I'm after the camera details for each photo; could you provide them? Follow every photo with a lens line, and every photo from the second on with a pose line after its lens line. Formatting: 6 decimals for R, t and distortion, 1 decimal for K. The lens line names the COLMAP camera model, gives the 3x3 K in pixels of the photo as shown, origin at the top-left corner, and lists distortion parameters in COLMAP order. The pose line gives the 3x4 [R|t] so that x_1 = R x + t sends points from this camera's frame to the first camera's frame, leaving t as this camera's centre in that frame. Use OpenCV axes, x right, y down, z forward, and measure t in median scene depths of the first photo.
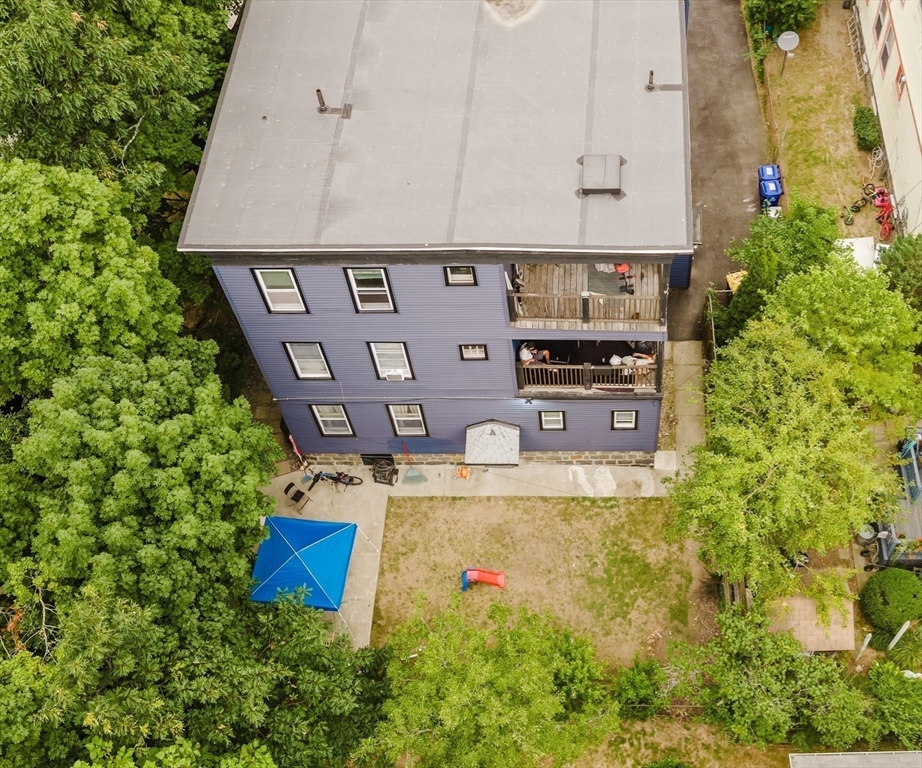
lens RADIAL K [[1133.8, 0, 586.6], [0, 1133.8, 384.0], [0, 0, 1]] dist [0.004876, 0.013507]
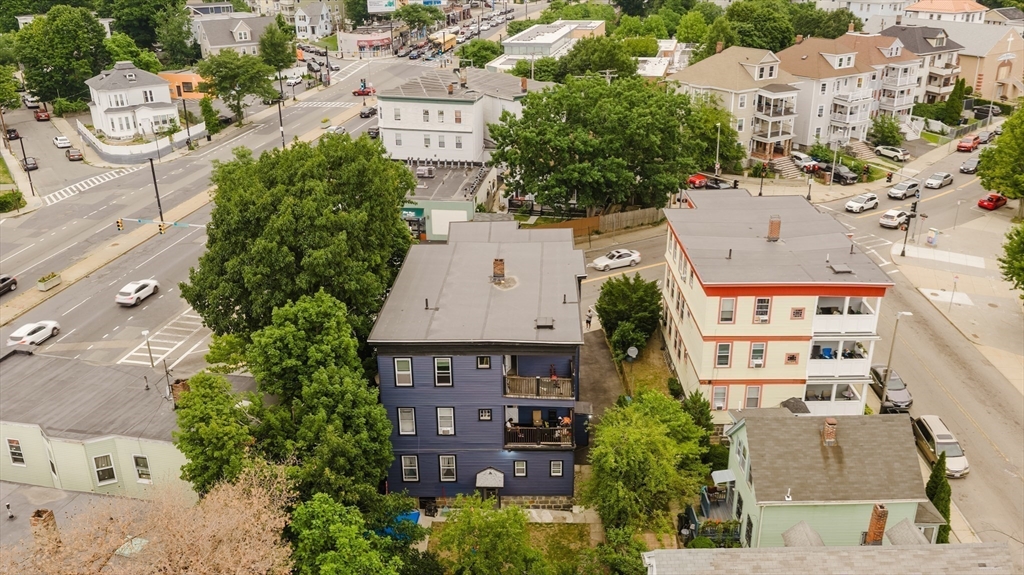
lens RADIAL K [[848.6, 0, 512.0], [0, 848.6, 287.5], [0, 0, 1]] dist [0.001441, -0.001157]
pose [[0.999932, 0.003865, -0.011011, -0.030496], [-0.009599, 0.808978, -0.587761, 0.670620], [0.006636, 0.587826, 0.808960, -0.405430]]
